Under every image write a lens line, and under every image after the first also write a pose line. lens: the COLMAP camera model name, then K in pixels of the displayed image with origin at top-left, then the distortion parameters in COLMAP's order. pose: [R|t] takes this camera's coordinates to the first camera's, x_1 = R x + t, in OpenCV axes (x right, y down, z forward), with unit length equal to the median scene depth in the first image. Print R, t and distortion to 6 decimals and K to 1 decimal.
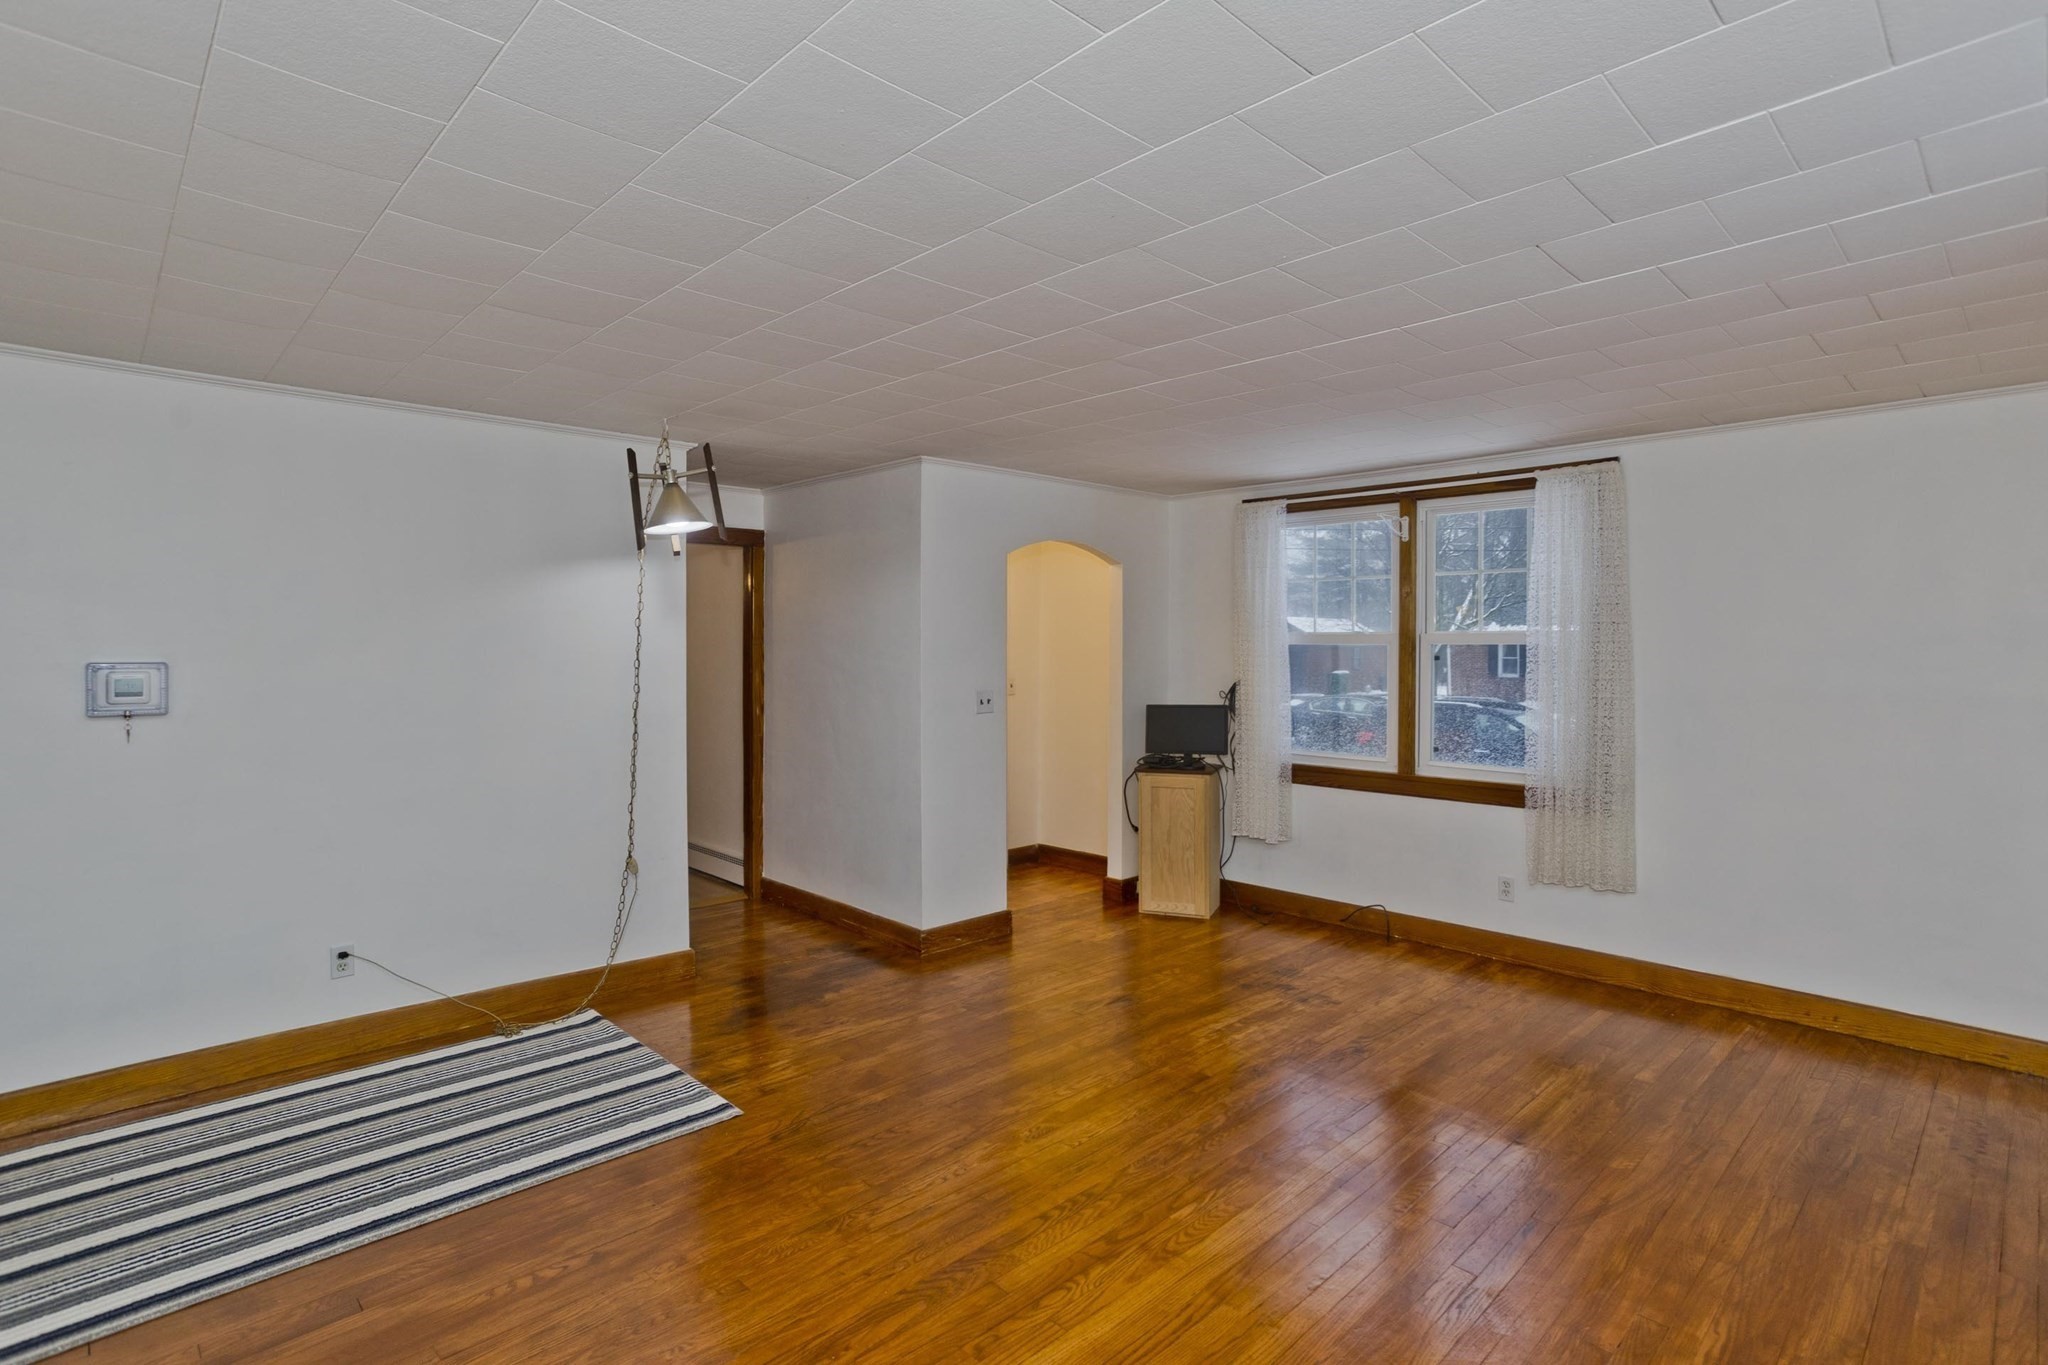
lens RADIAL K [[999.2, 0, 1033.6], [0, 999.2, 665.3], [0, 0, 1]] dist [-0.035304, 0.030465]
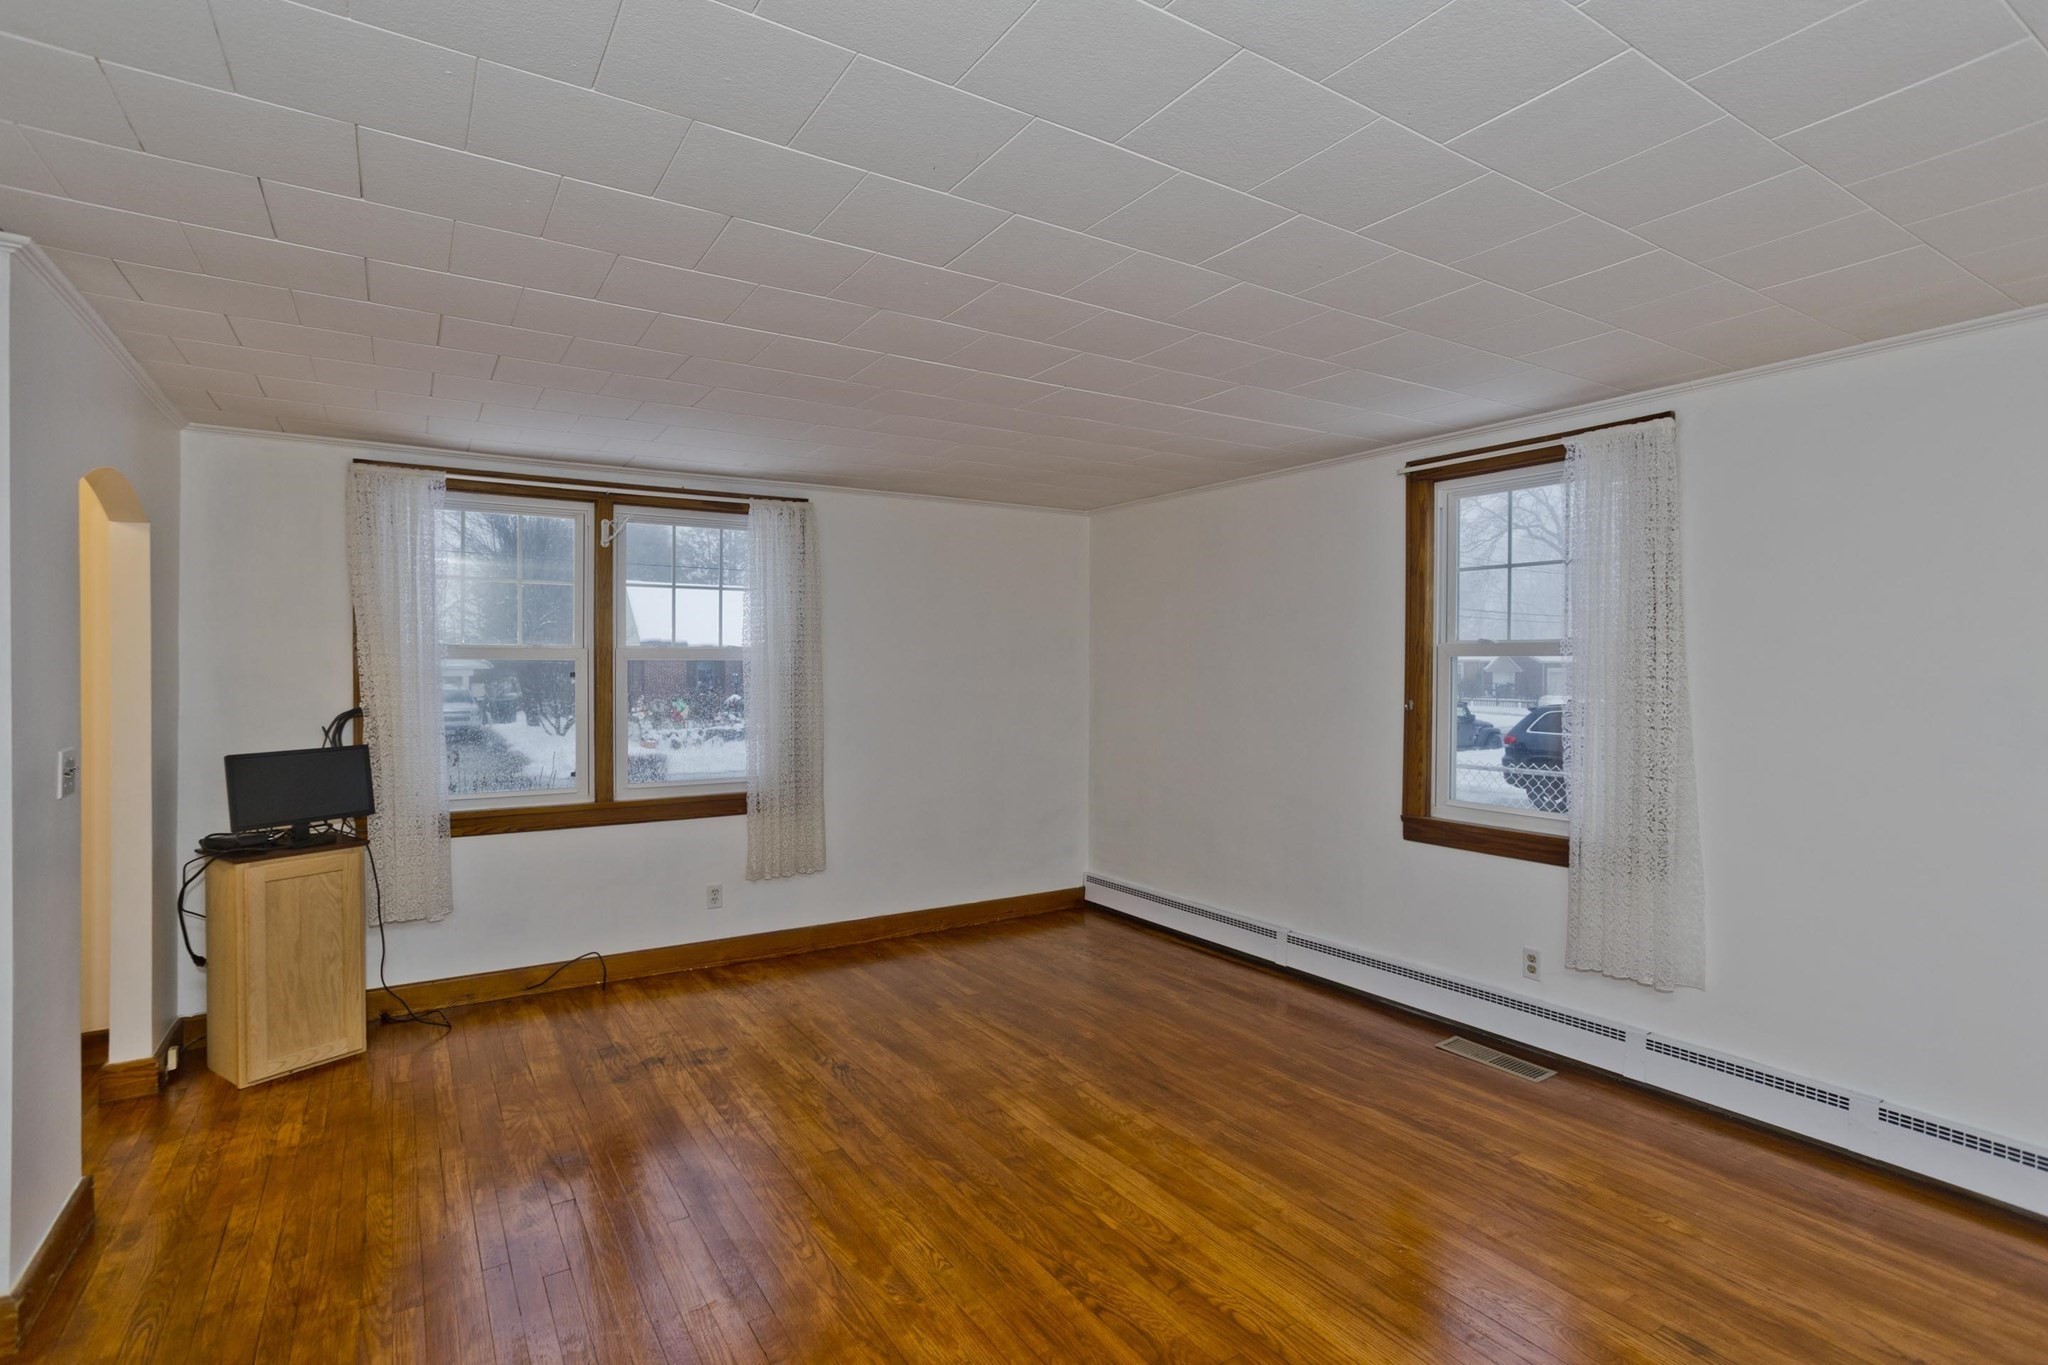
lens RADIAL K [[975.3, 0, 1028.1], [0, 975.3, 676.2], [0, 0, 1]] dist [-0.063165, 0.051108]
pose [[0.220152, -0.011229, 0.975401, -0.452622], [0.021032, 0.999756, 0.006763, -0.004157], [-0.975239, 0.019025, 0.220334, 0.477045]]
